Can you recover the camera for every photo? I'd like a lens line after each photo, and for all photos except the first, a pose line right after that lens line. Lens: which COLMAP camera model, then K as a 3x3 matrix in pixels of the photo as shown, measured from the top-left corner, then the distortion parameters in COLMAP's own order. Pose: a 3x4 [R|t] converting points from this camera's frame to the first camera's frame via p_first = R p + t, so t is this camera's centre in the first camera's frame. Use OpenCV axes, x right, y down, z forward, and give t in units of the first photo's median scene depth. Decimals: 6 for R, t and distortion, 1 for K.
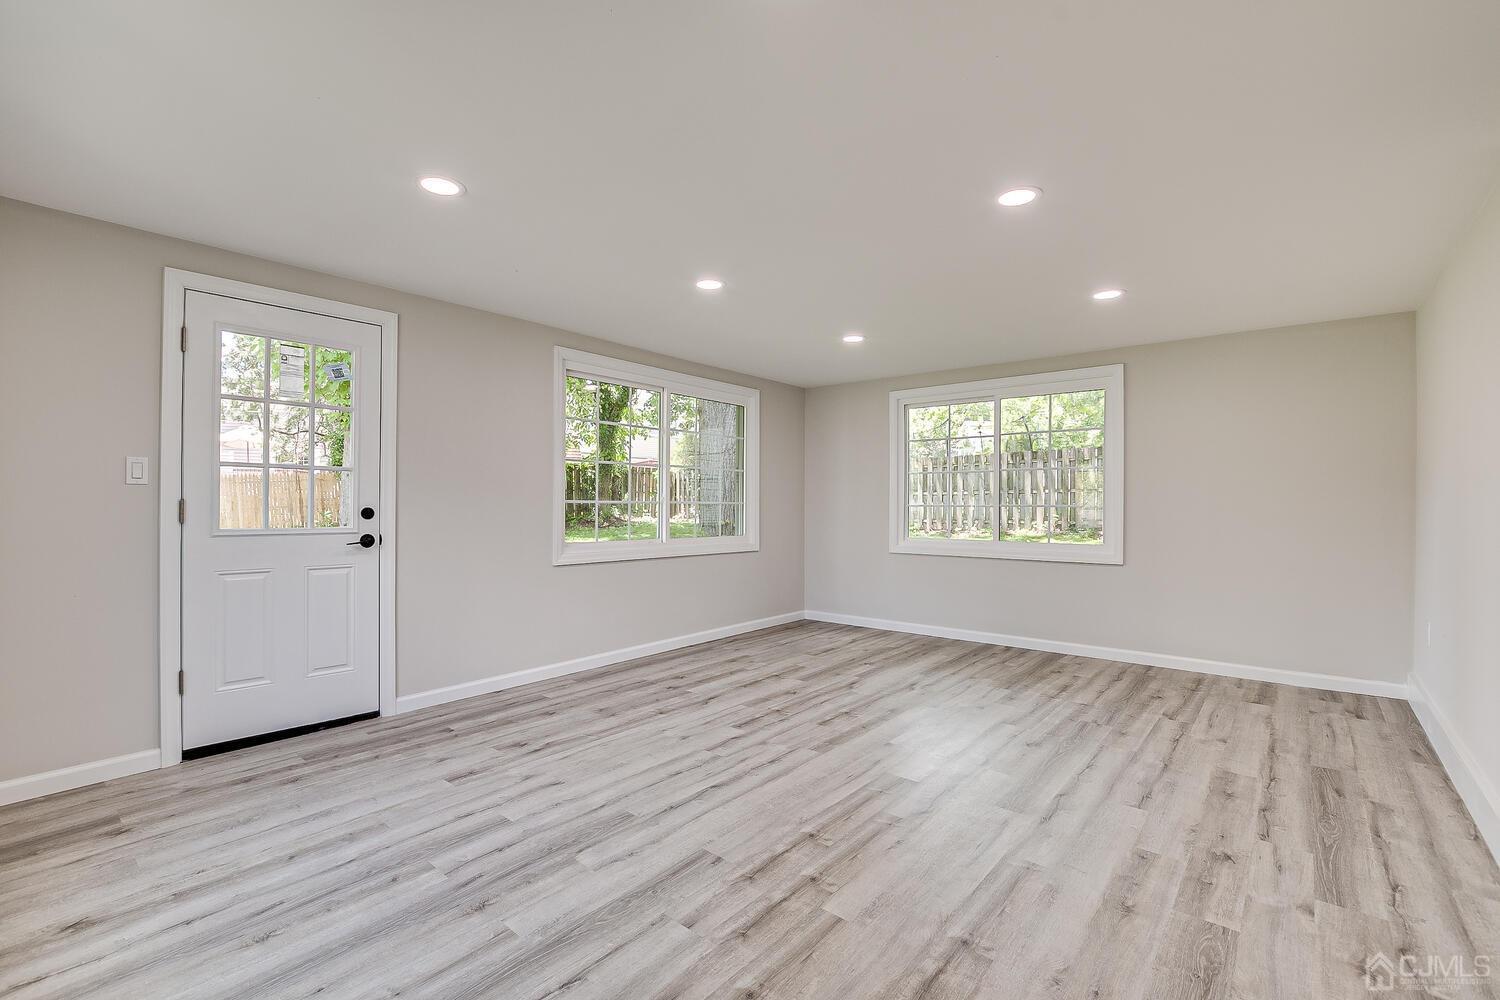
lens RADIAL K [[654.6, 0, 744.1], [0, 654.6, 504.4], [0, 0, 1]] dist [-0.023613, 0.003303]
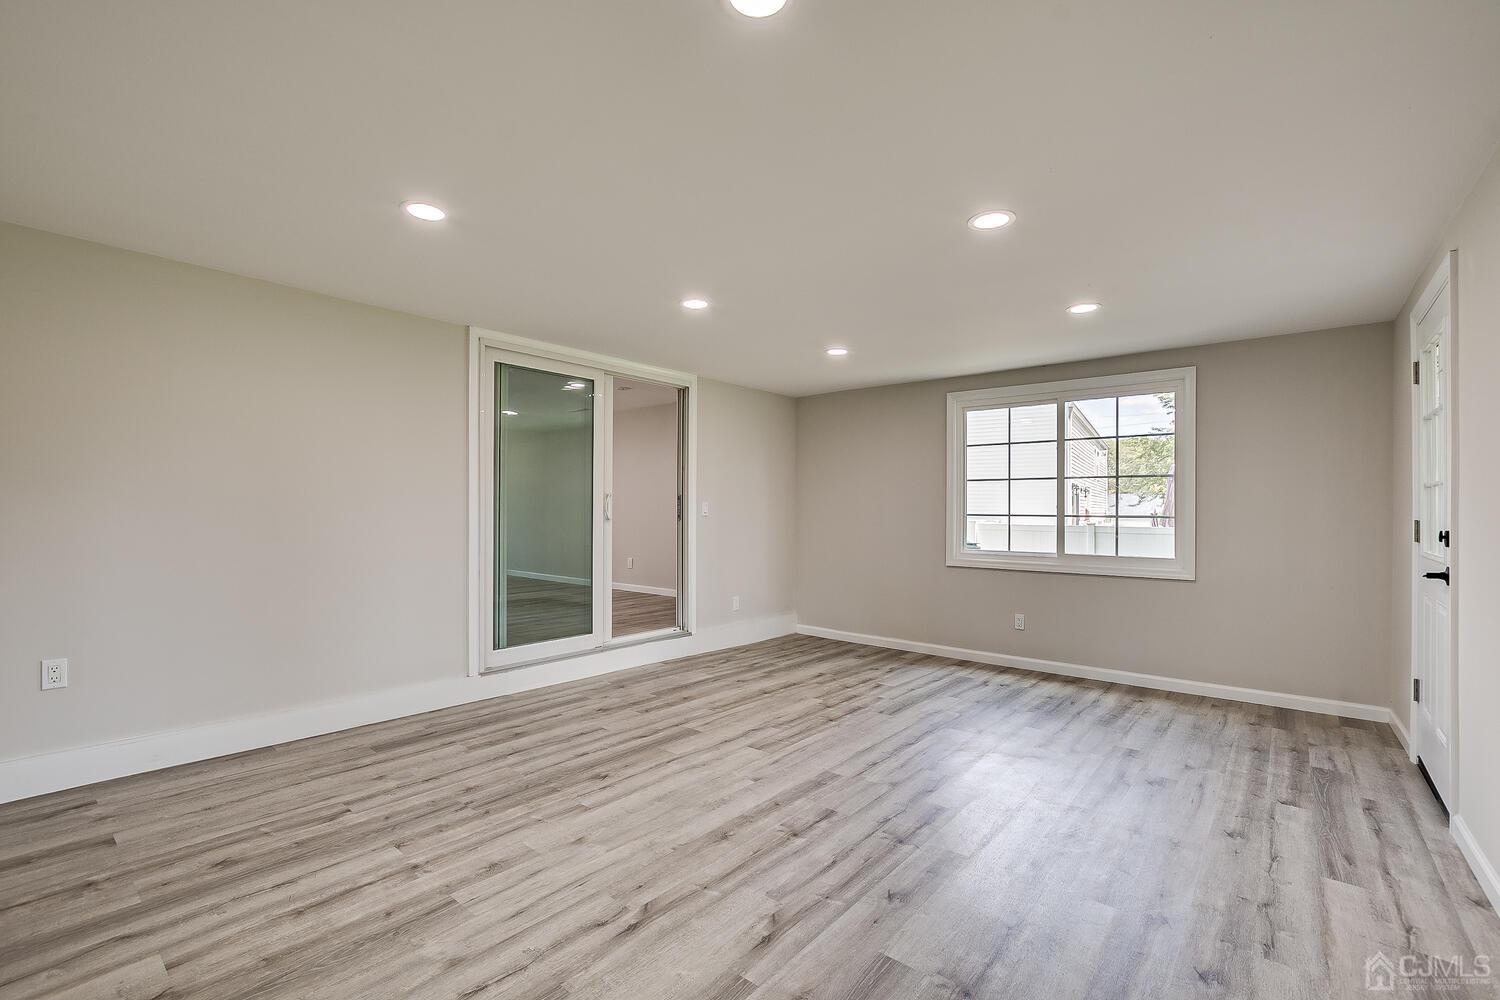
lens RADIAL K [[654.6, 0, 746.4], [0, 654.6, 500.8], [0, 0, 1]] dist [-0.023613, 0.003303]
pose [[-0.999730, -0.012658, -0.019495, 0.265824], [-0.012288, 0.999744, -0.018977, -0.006226], [0.019730, -0.018732, -0.999630, 1.979683]]
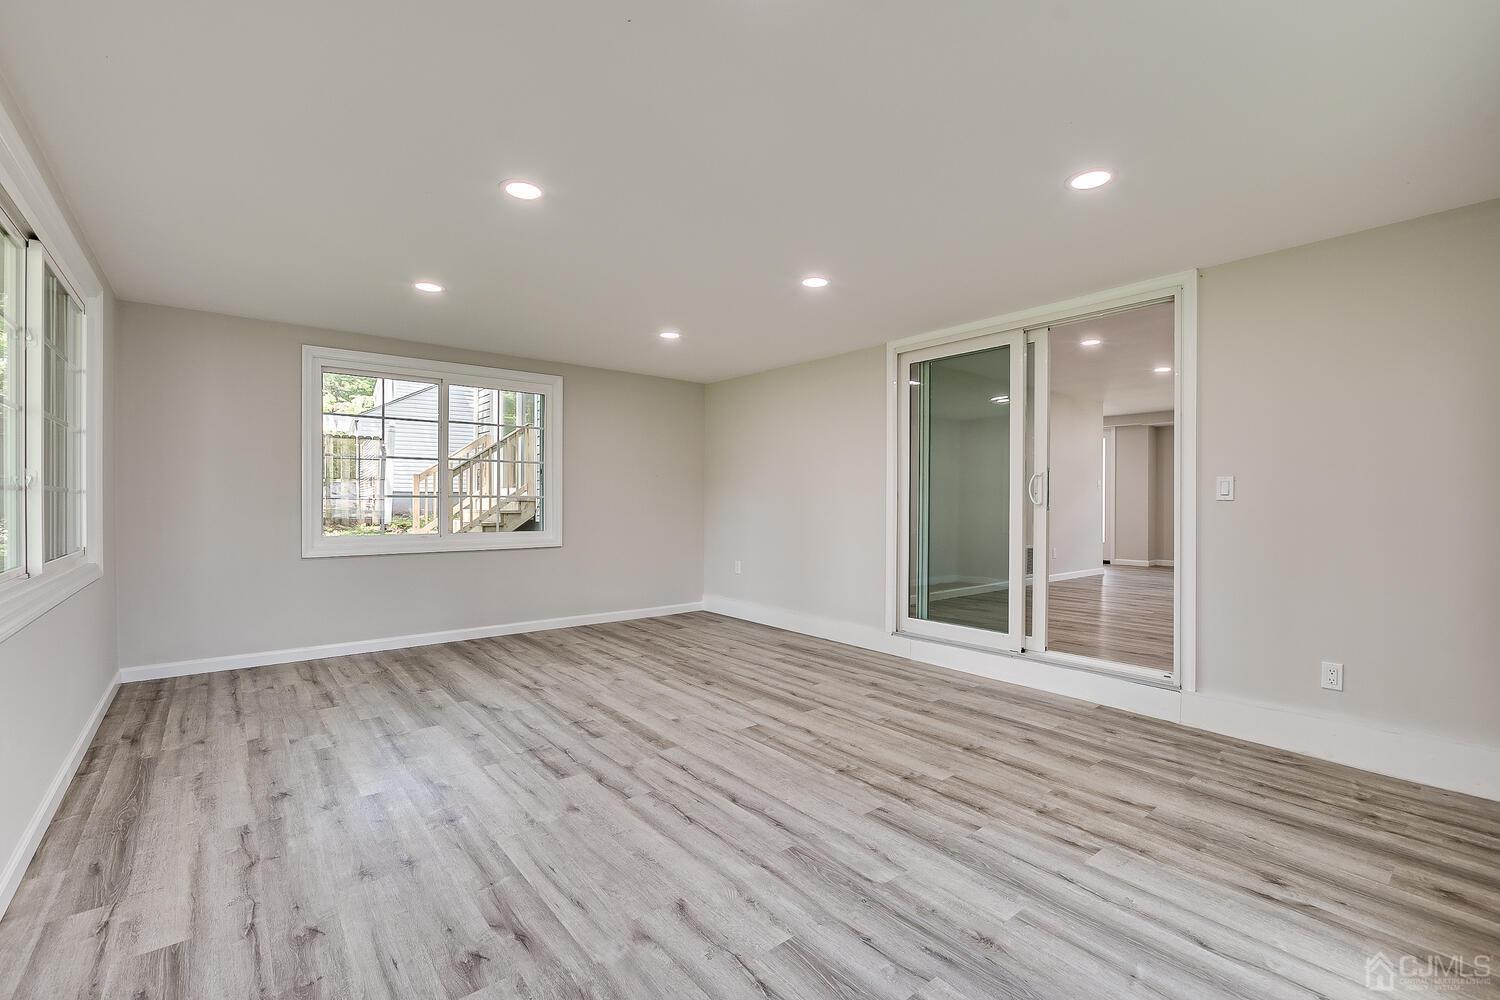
lens RADIAL K [[654.6, 0, 742.2], [0, 654.6, 503.5], [0, 0, 1]] dist [-0.023613, 0.003303]
pose [[0.175274, -0.008348, 0.984484, -0.833768], [-0.004983, 0.999944, 0.009366, 0.002338], [-0.984507, -0.006548, 0.175223, 0.728058]]
